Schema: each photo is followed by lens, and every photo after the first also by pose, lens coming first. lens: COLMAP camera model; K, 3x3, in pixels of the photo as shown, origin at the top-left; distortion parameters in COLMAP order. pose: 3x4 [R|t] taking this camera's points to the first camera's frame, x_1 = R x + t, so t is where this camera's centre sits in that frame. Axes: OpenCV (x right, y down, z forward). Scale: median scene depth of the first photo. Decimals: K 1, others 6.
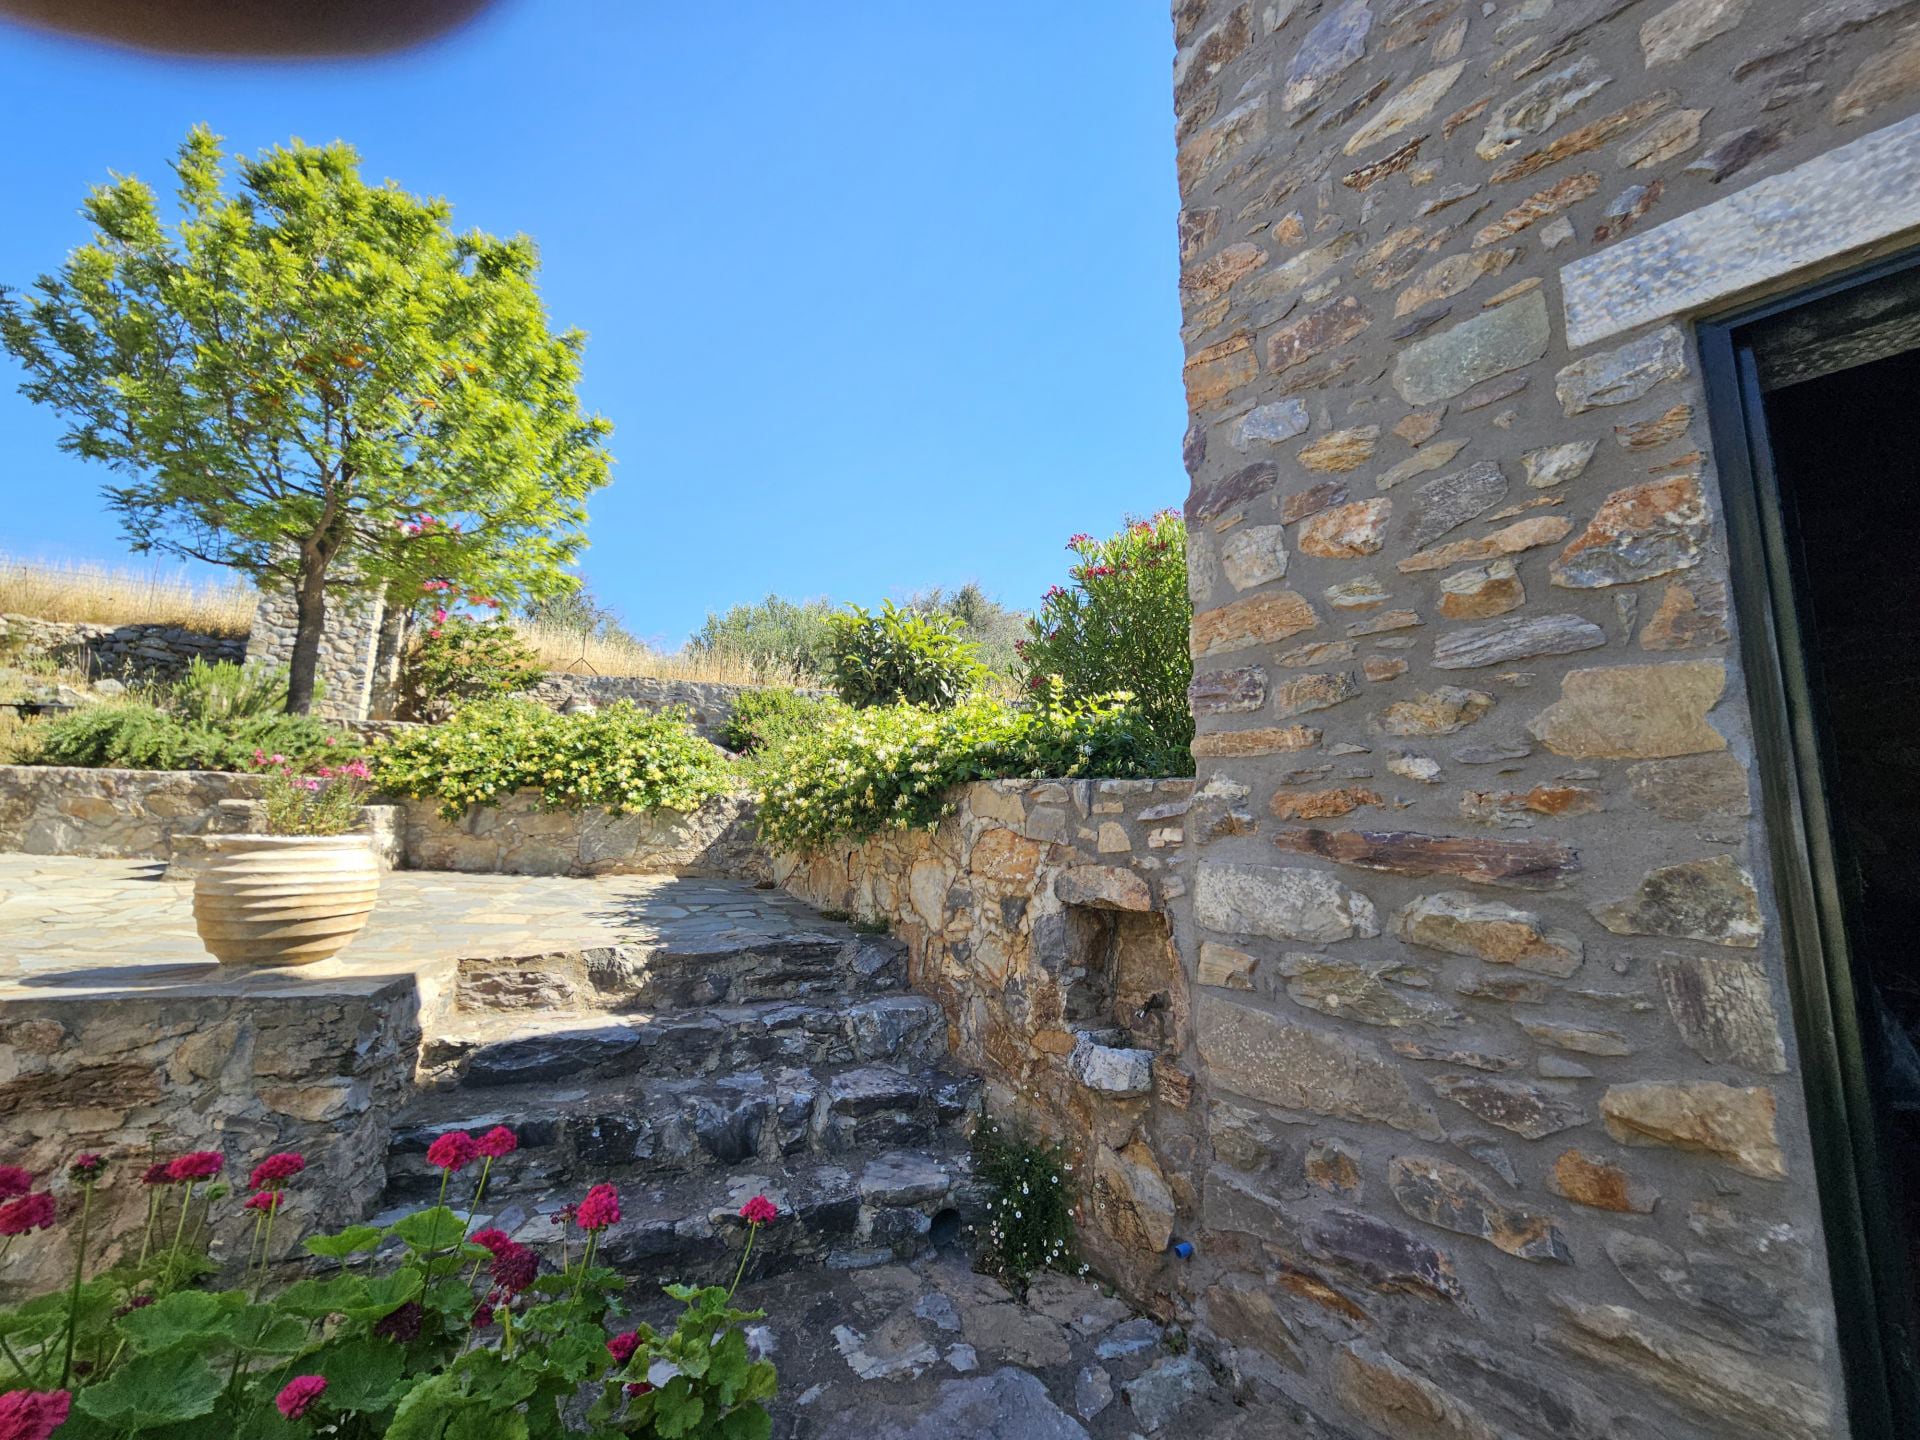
lens RADIAL K [[785.8, 0, 957.8], [0, 785.8, 709.2], [0, 0, 1]] dist [-0.005766, 0.002253]
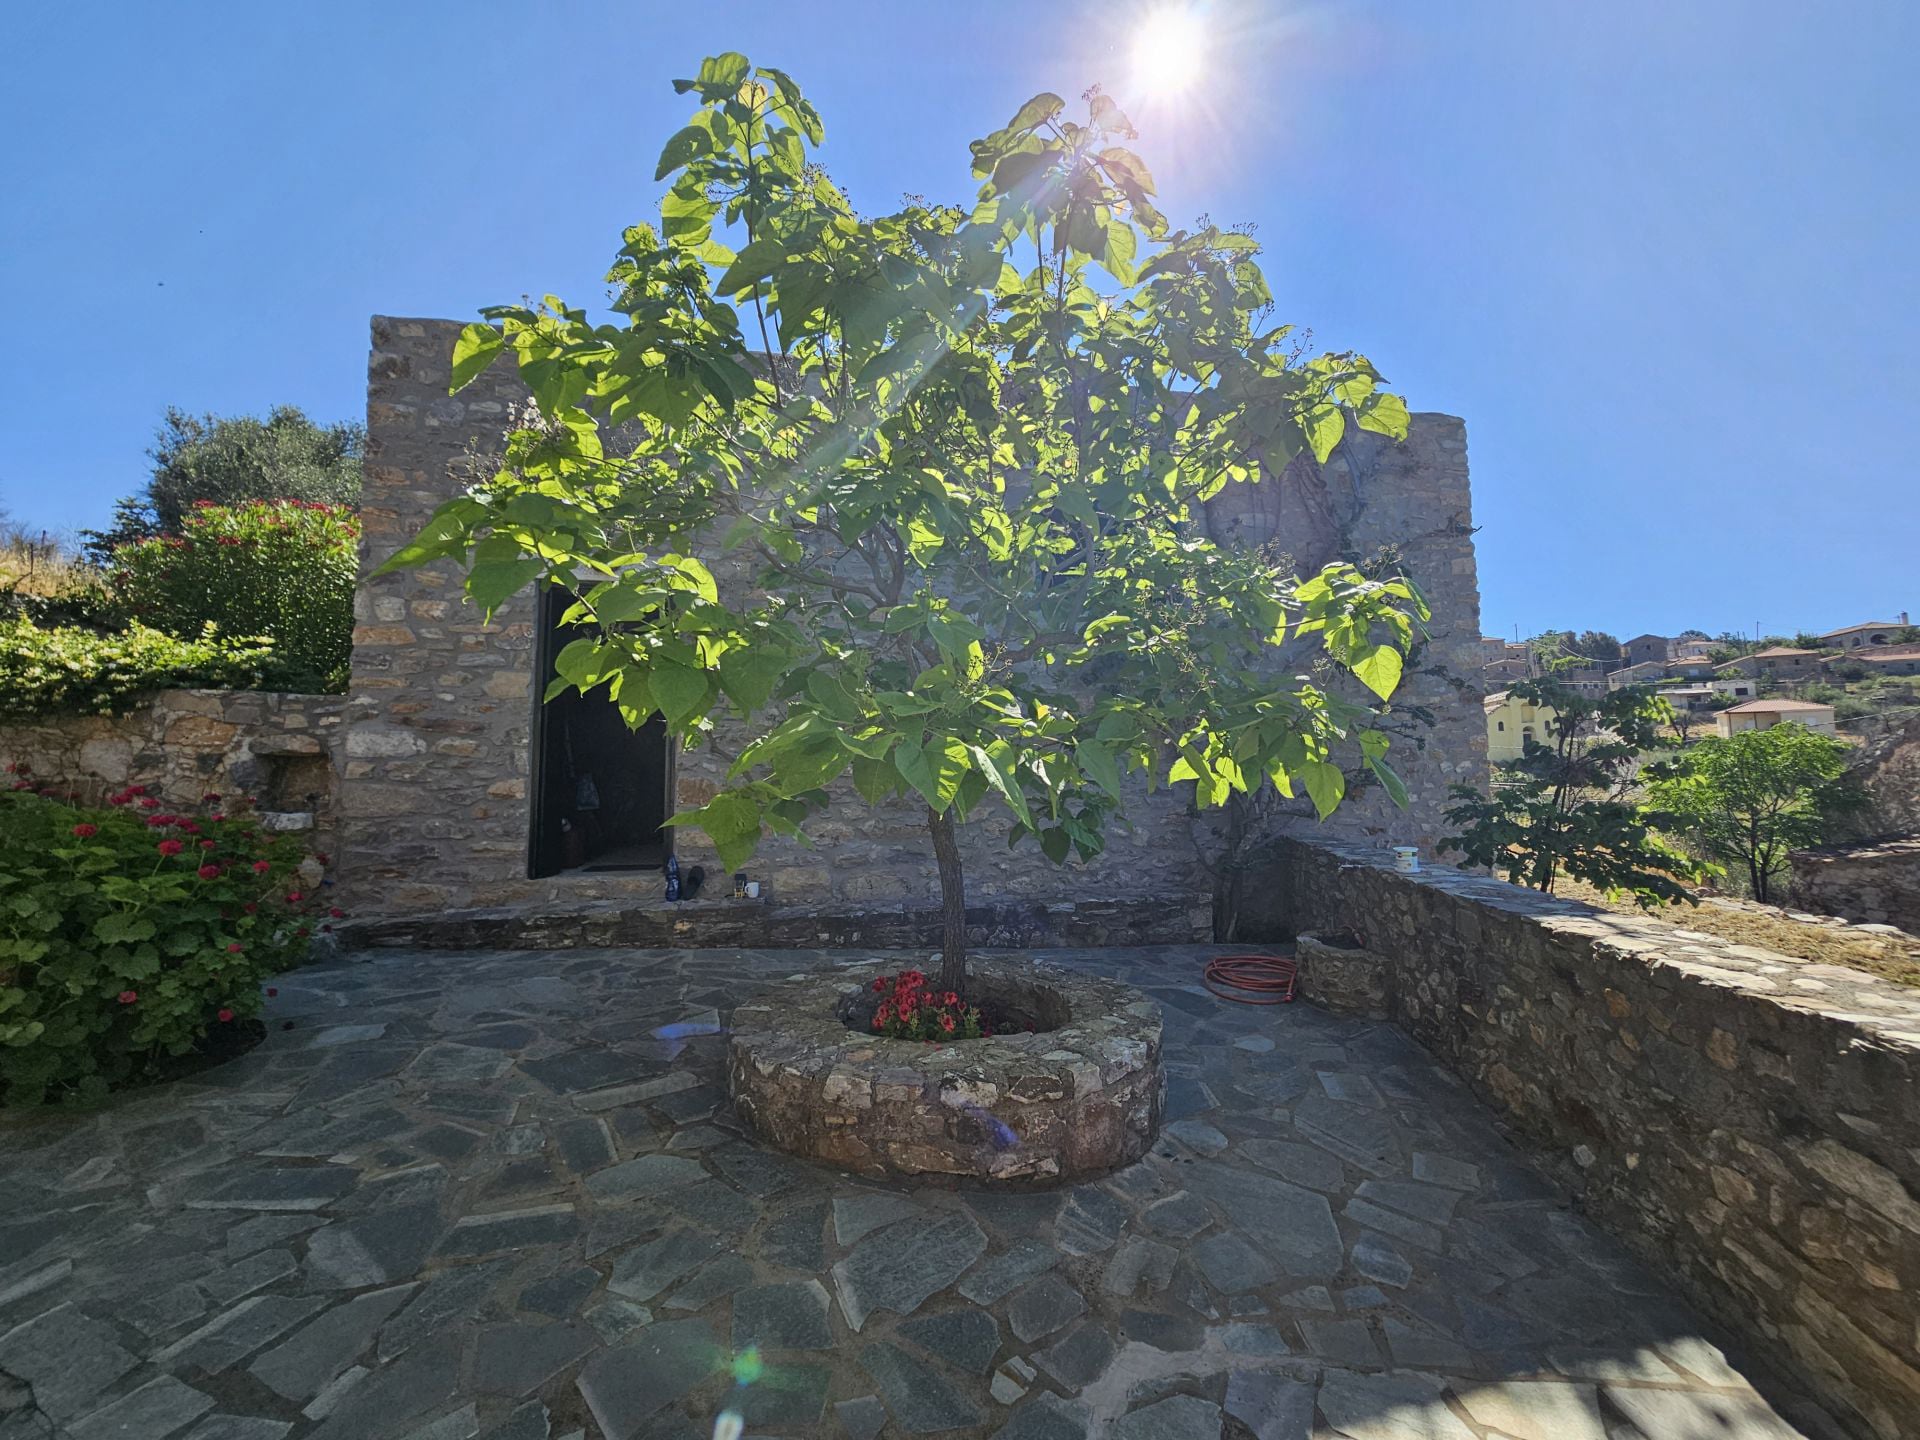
lens RADIAL K [[785.8, 0, 960.4], [0, 785.8, 703.3], [0, 0, 1]] dist [-0.005766, 0.002253]
pose [[0.457290, 0.051986, 0.887797, -0.955236], [-0.124965, 0.992141, 0.006271, -0.133986], [-0.880494, -0.113812, 0.460193, -1.711989]]
